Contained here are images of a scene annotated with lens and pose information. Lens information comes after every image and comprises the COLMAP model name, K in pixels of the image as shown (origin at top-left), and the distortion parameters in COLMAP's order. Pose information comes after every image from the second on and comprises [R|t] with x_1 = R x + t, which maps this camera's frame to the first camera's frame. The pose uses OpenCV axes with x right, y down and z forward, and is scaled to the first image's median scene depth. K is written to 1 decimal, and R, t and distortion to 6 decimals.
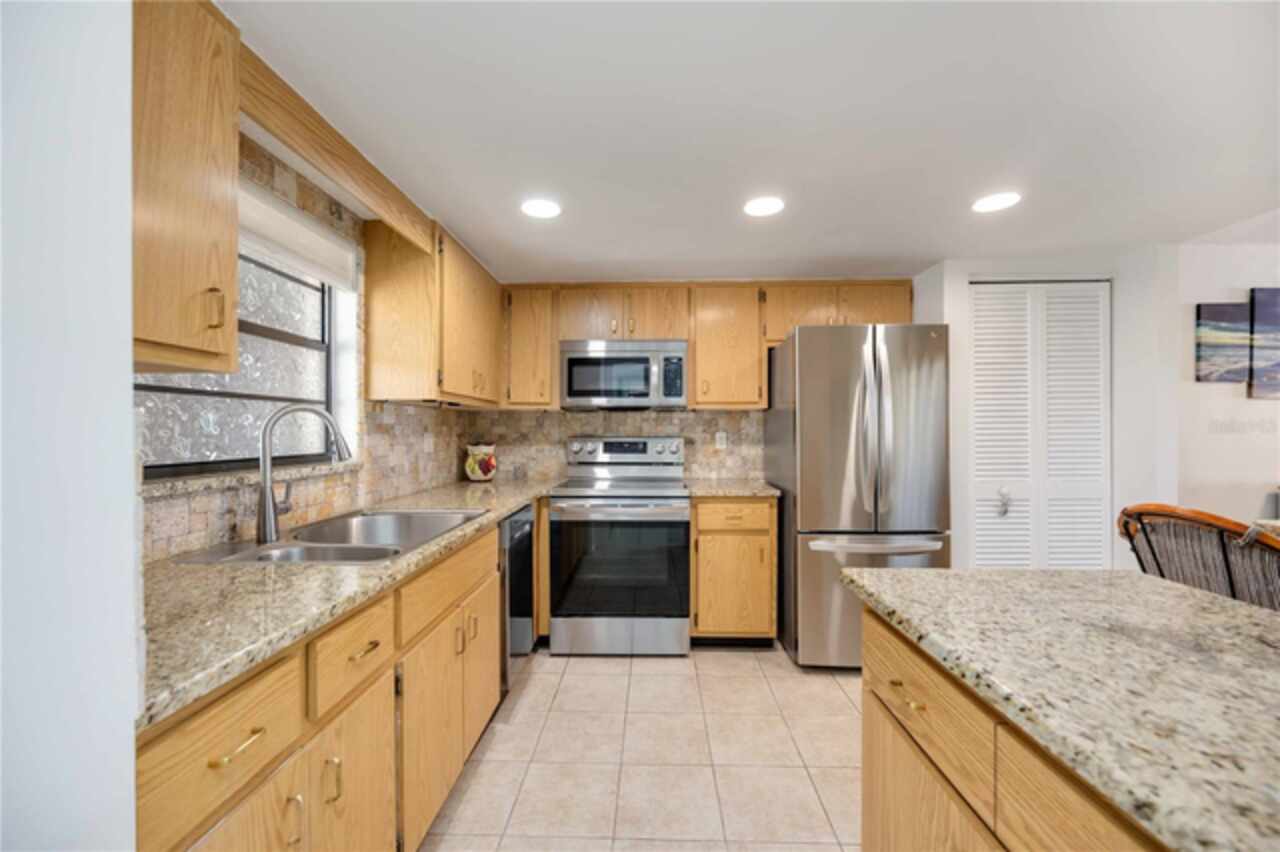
lens RADIAL K [[507.1, 0, 636.0], [0, 507.1, 424.4], [0, 0, 1]] dist [0.000467, 0.000145]
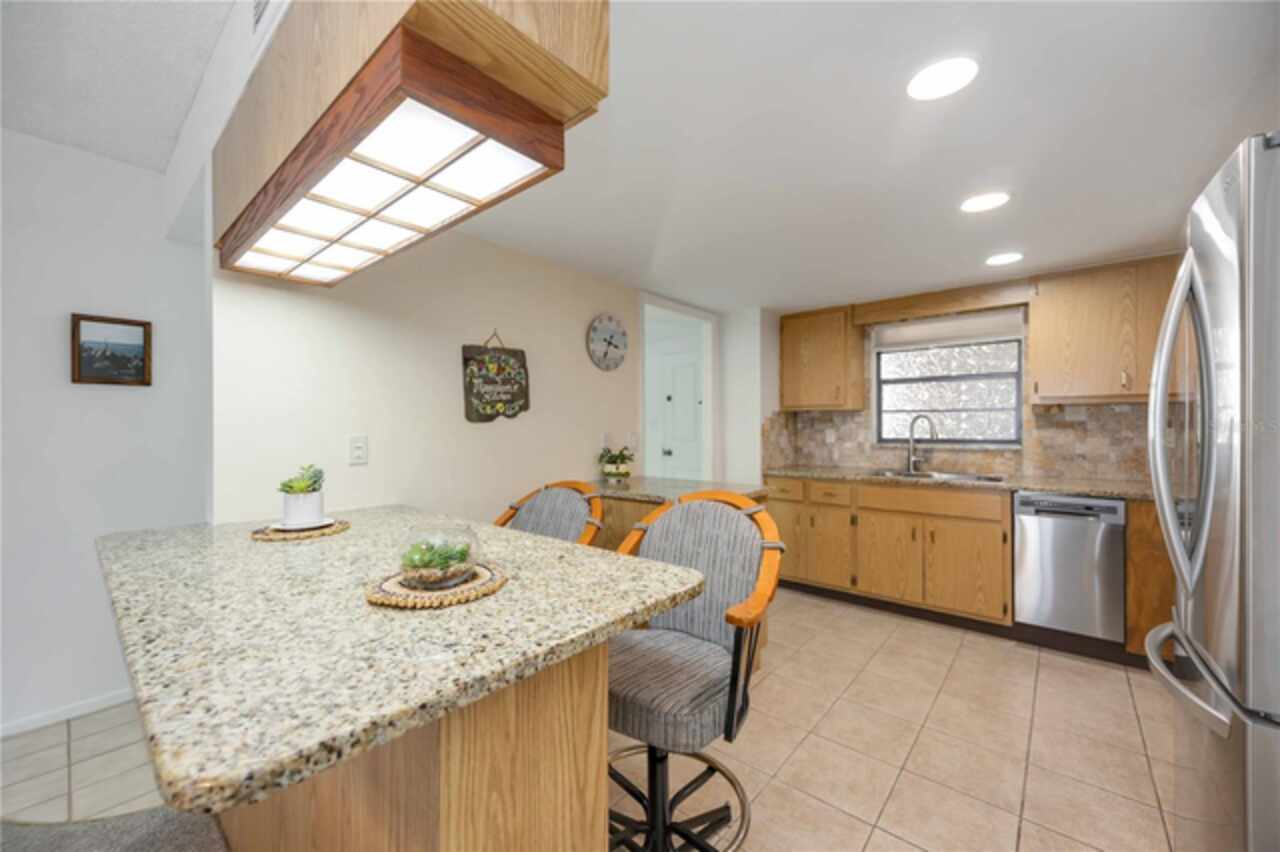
lens RADIAL K [[488.1, 0, 640.0], [0, 488.1, 426.0], [0, 0, 1]] dist [0.000676, -0.000124]
pose [[-0.625837, 0.004133, -0.779943, 0.891621], [0.013934, 0.999886, -0.005883, 0.002355], [0.779829, -0.014550, -0.625823, 0.679995]]
